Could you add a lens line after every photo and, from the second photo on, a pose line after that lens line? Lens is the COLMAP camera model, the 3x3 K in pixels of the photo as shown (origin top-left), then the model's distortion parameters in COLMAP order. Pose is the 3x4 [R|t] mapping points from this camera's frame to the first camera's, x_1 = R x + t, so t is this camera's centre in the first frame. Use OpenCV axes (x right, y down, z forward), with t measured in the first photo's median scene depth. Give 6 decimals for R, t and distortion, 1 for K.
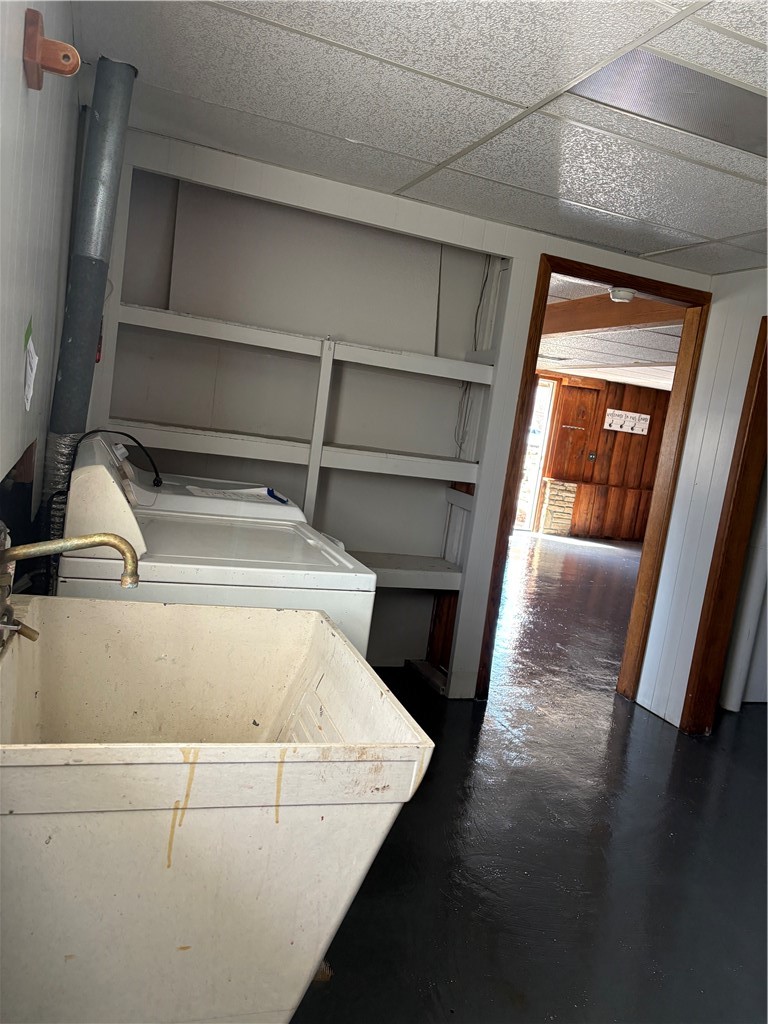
lens RADIAL K [[780.4, 0, 379.4], [0, 780.4, 509.9], [0, 0, 1]] dist [0.054953, -0.028633]
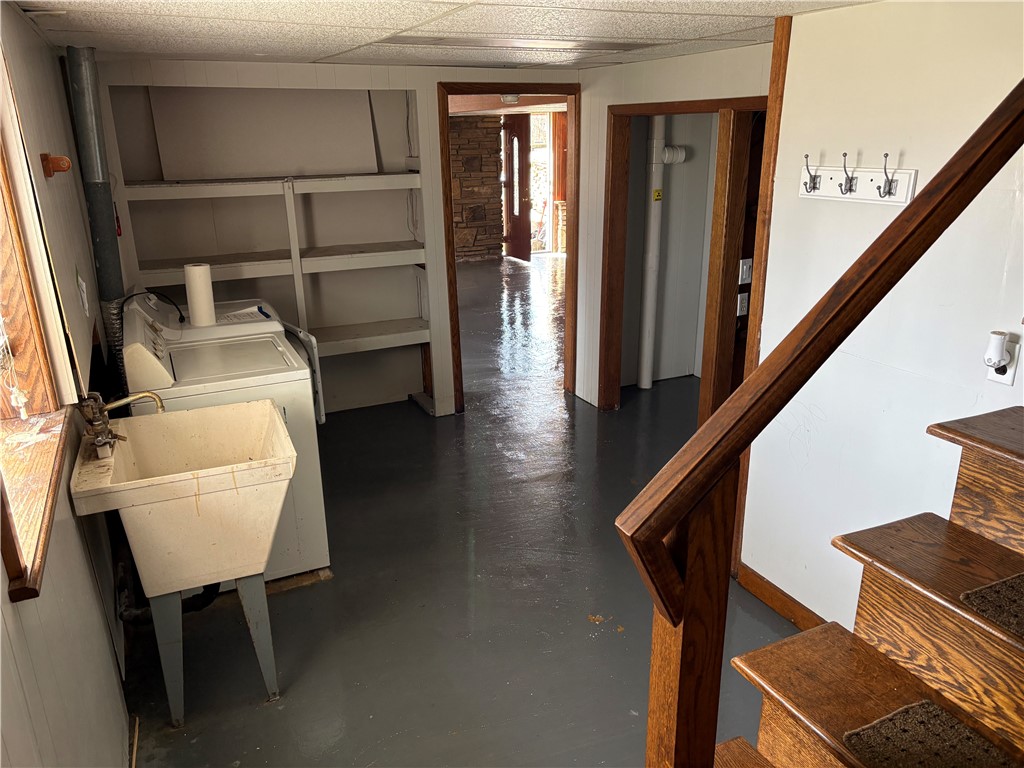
lens RADIAL K [[780.4, 0, 507.8], [0, 780.4, 393.0], [0, 0, 1]] dist [0.054953, -0.028633]
pose [[0.984515, -0.172091, 0.033397, 0.061175], [0.161073, 0.963224, 0.215069, -0.028951], [-0.069180, -0.206359, 0.976028, -0.130193]]
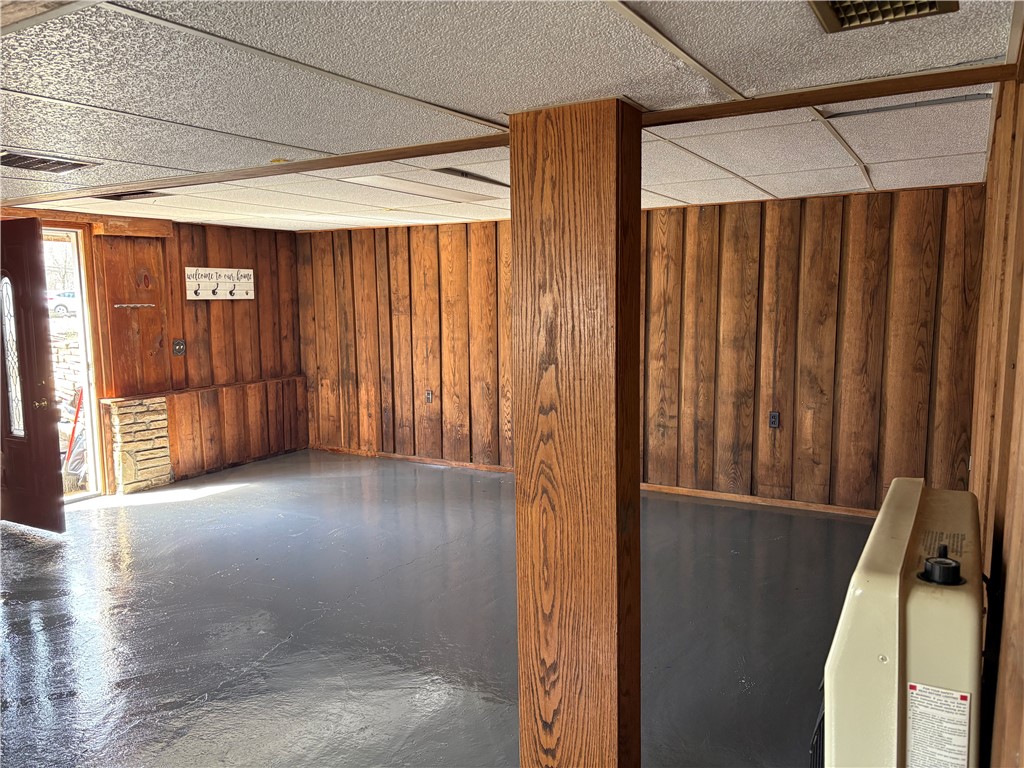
lens RADIAL K [[780.4, 0, 509.5], [0, 780.4, 395.2], [0, 0, 1]] dist [0.054953, -0.028633]
pose [[0.763427, -0.224364, 0.605673, 0.087589], [0.191929, 0.974173, 0.118950, -0.055921], [-0.616718, 0.025437, 0.786773, 0.359012]]
